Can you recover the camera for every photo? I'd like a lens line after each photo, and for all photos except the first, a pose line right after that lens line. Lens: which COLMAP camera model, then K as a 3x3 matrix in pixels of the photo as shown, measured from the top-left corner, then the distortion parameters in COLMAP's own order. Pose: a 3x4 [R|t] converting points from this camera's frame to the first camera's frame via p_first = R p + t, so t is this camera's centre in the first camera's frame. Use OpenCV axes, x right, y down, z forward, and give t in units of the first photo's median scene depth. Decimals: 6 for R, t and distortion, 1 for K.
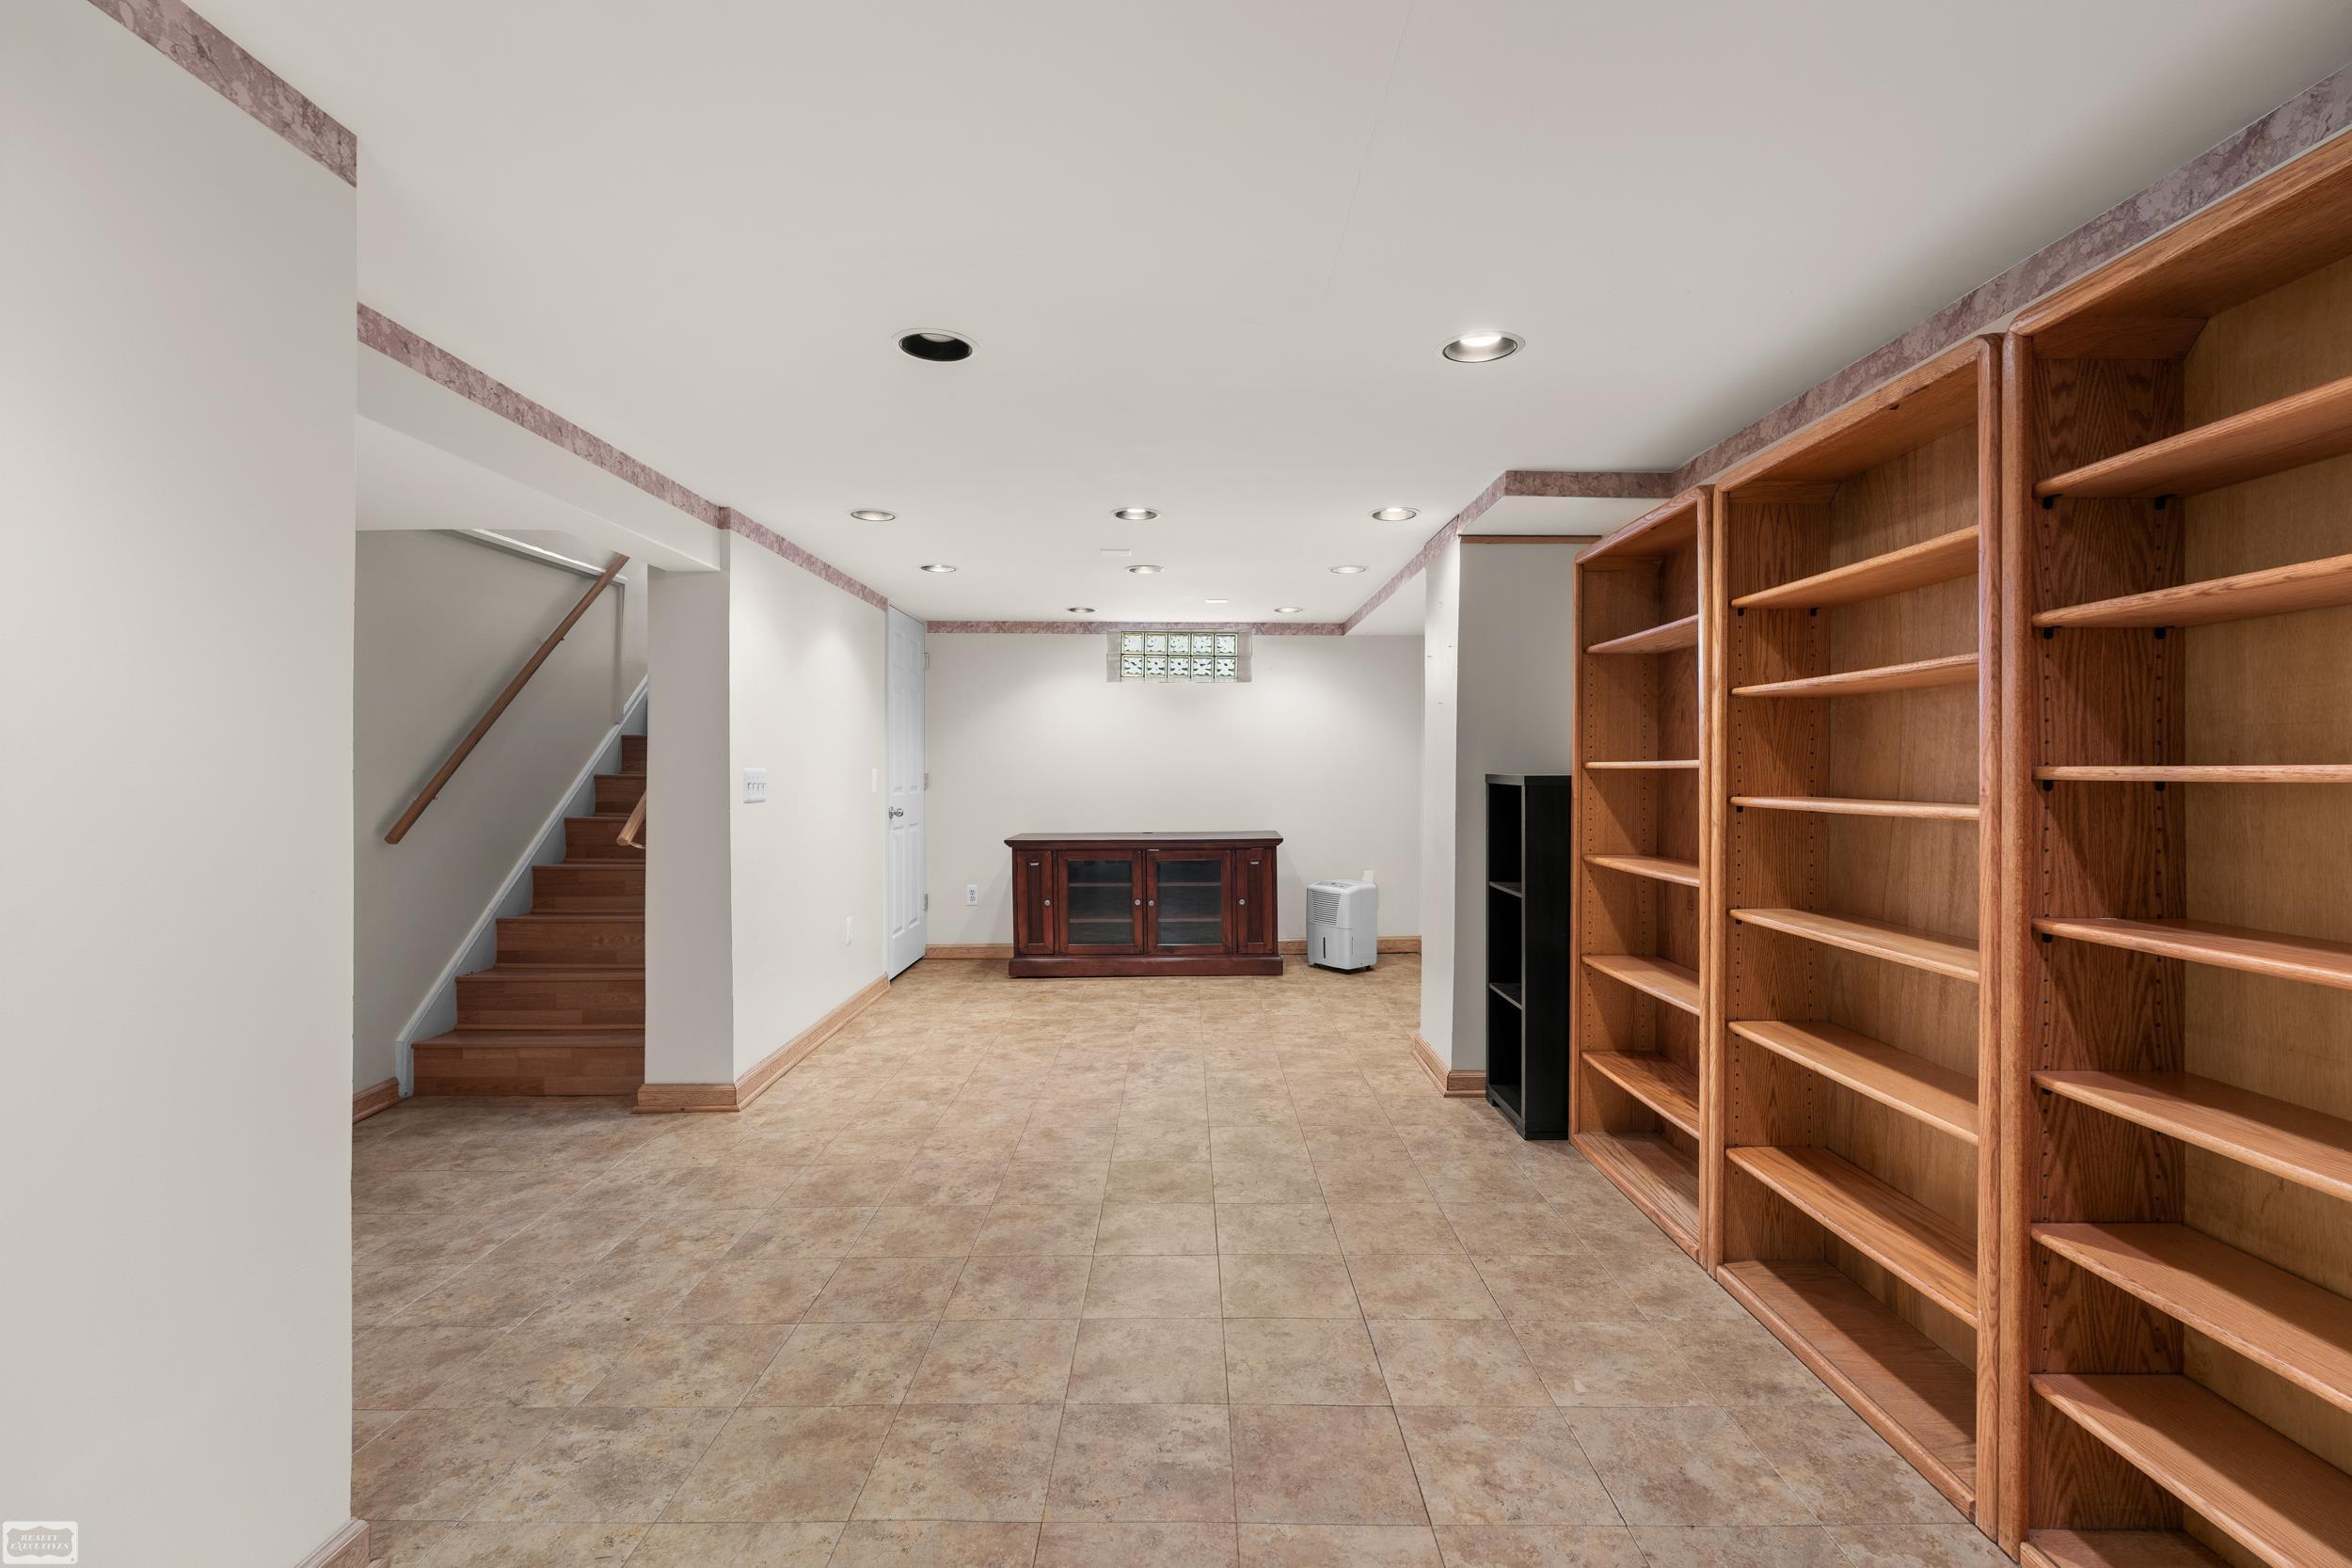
lens RADIAL K [[1043.5, 0, 1174.9], [0, 1043.5, 779.5], [0, 0, 1]] dist [0.002082, -0.000165]
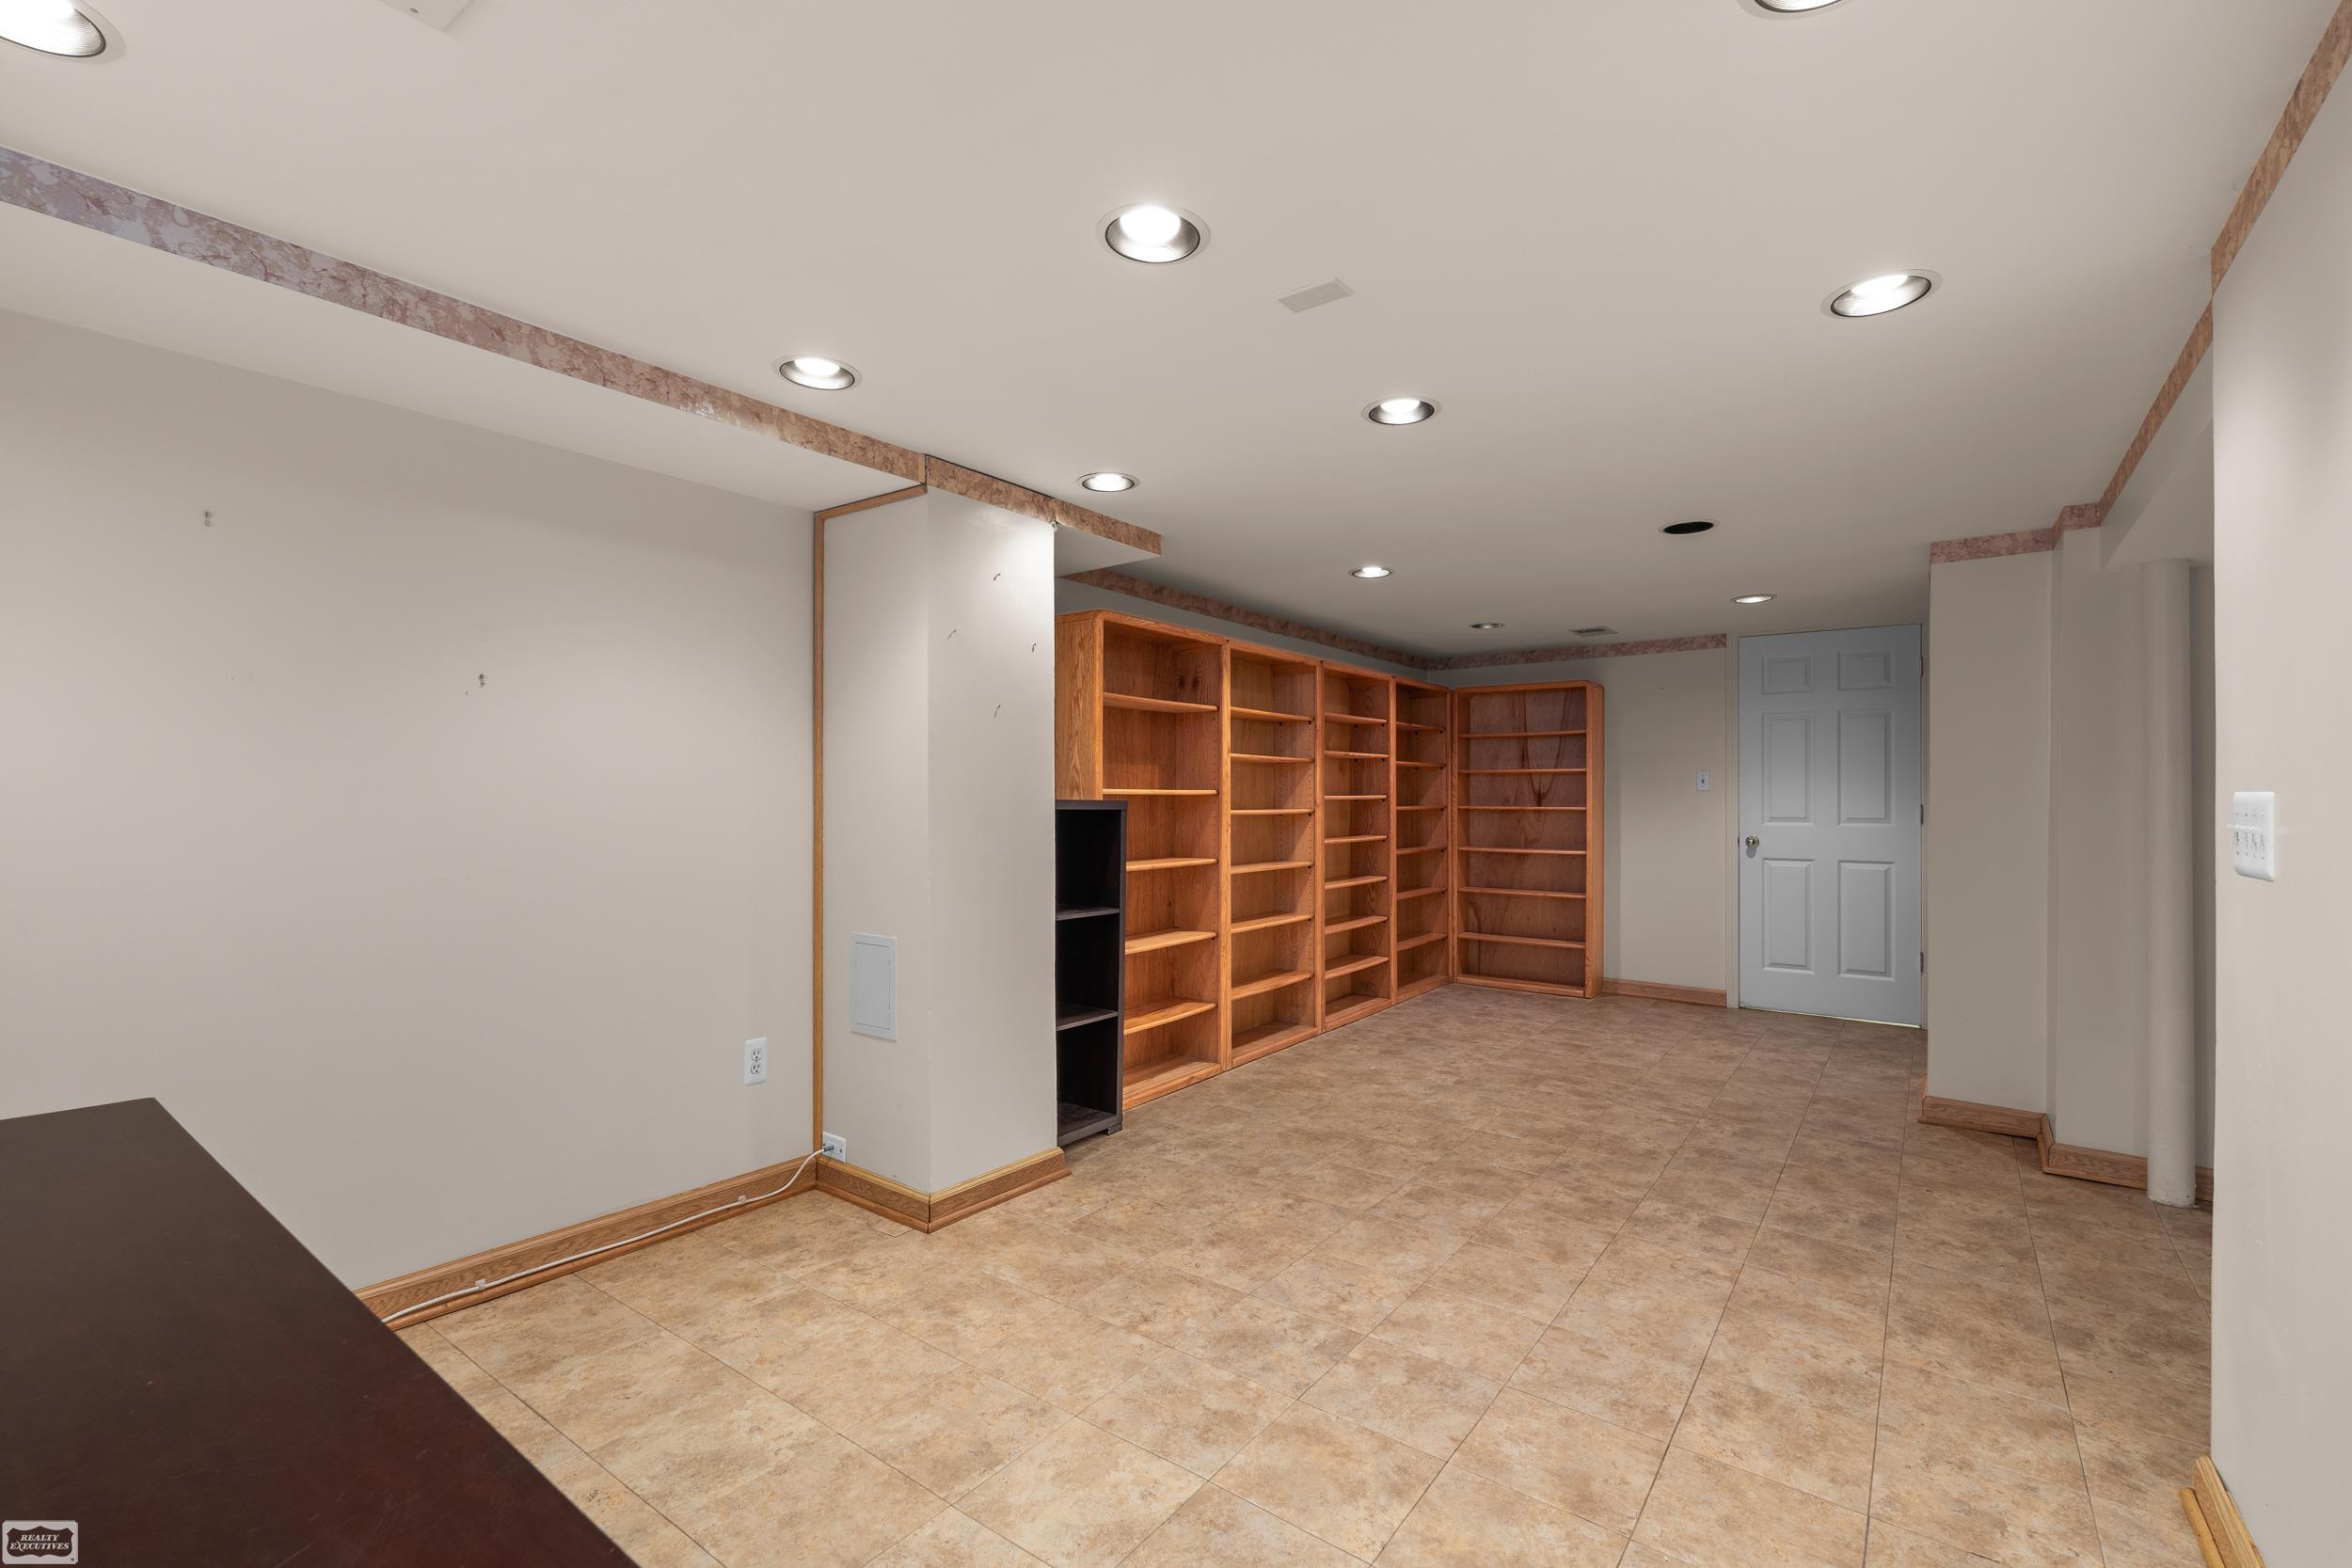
lens RADIAL K [[1043.5, 0, 1167.1], [0, 1043.5, 789.2], [0, 0, 1]] dist [0.002082, -0.000165]
pose [[-0.807994, 0.002666, 0.589185, -0.429041], [0.001318, 0.999995, -0.002718, -0.017098], [-0.589189, -0.001420, -0.807994, 2.234118]]
